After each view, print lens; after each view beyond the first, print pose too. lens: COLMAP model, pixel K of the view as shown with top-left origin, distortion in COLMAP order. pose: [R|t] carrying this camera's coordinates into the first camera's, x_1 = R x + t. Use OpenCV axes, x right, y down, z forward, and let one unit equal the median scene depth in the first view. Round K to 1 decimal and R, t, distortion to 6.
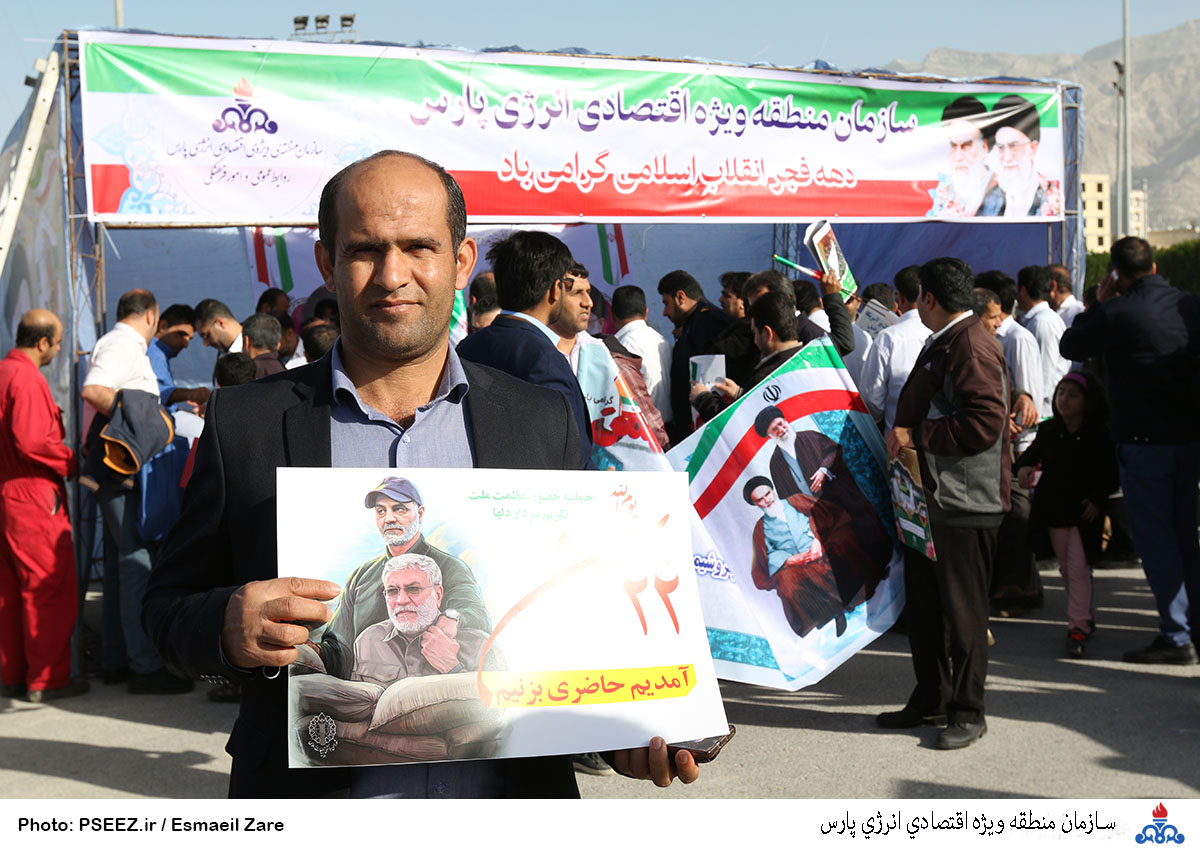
lens RADIAL K [[1605.5, 0, 574.9], [0, 1605.5, 423.6], [0, 0, 1]] dist [-0.006702, 0.076194]
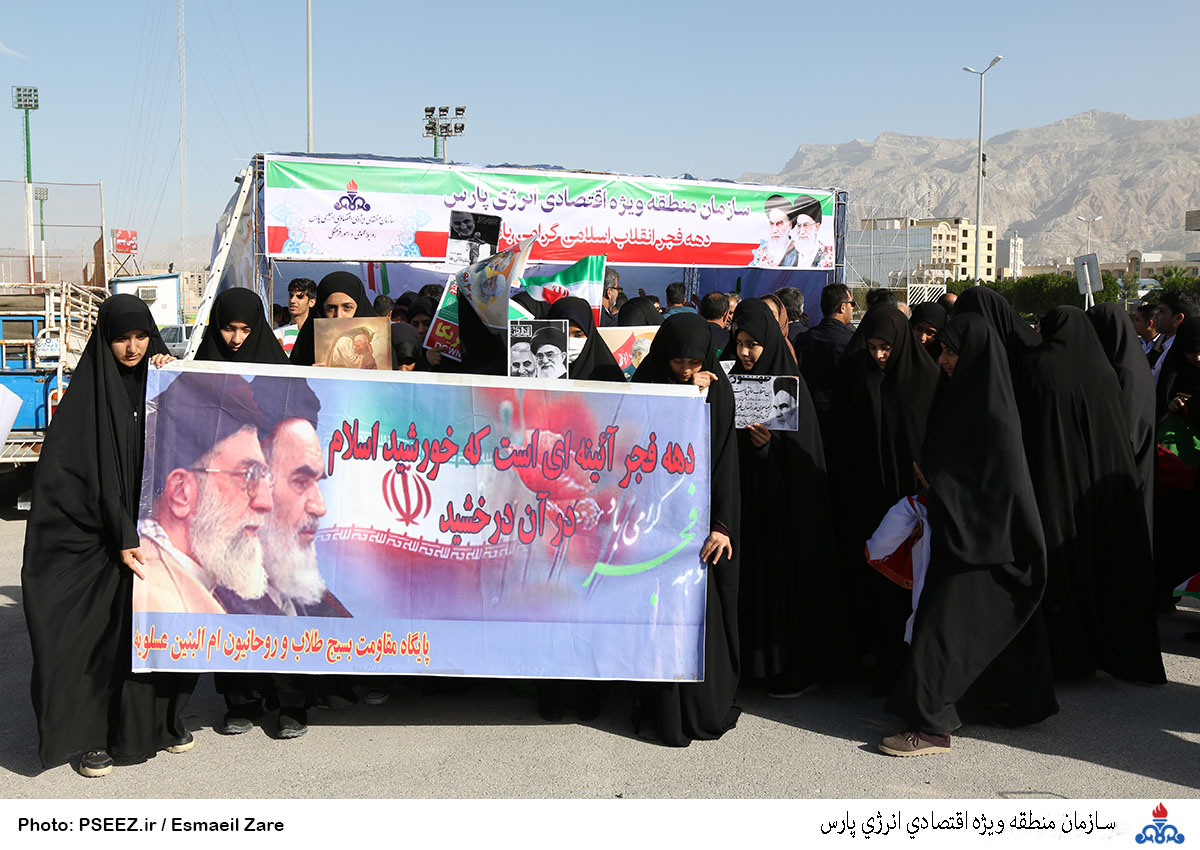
lens RADIAL K [[1117.8, 0, 574.4], [0, 1117.8, 418.6], [0, 0, 1]] dist [-0.077215, 0.098643]
pose [[0.998409, 0.038726, -0.040997, 0.091200], [-0.037454, 0.998807, 0.031335, 0.005468], [0.042162, -0.029749, 0.998668, -0.218805]]
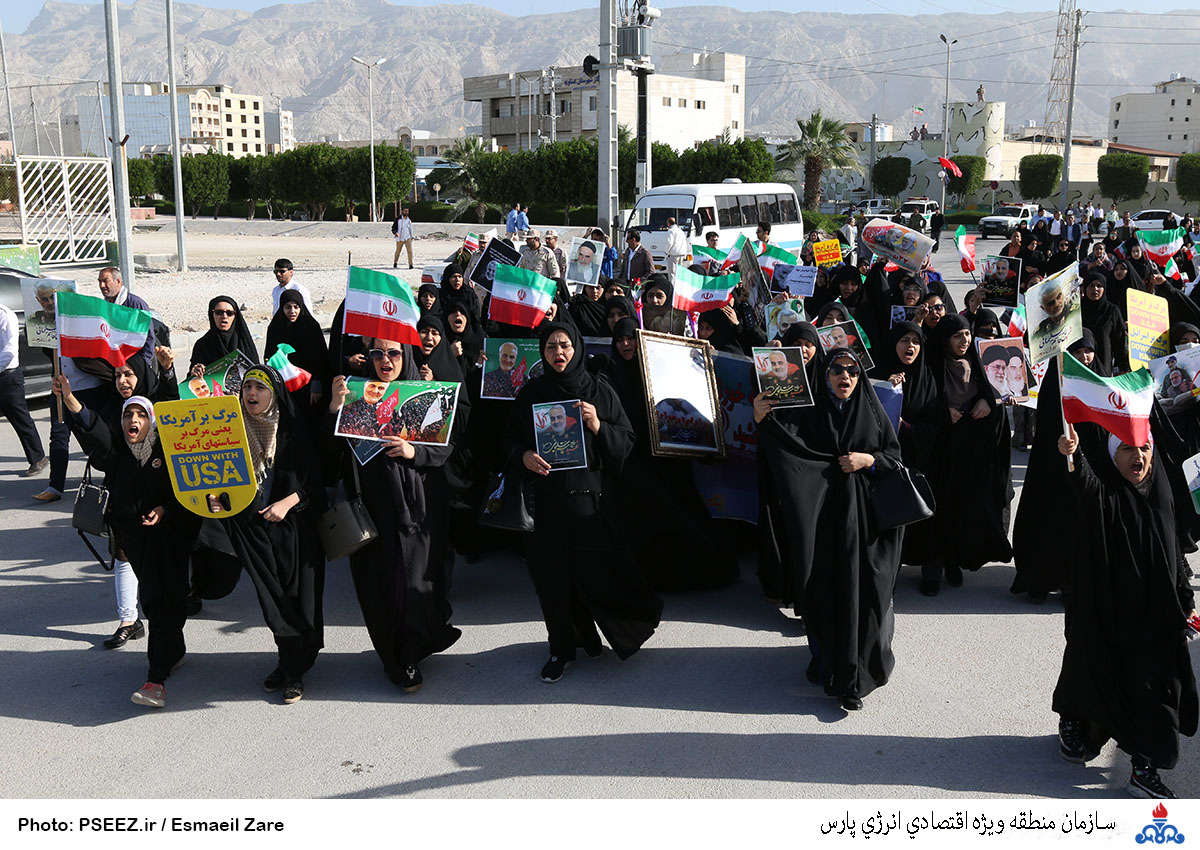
lens RADIAL K [[1117.8, 0, 574.4], [0, 1117.8, 418.6], [0, 0, 1]] dist [-0.077215, 0.098643]
pose [[0.838534, -0.075509, 0.539592, 1.296268], [0.006837, 0.991731, 0.128154, -0.308298], [-0.544807, -0.103773, 0.832116, 2.925682]]
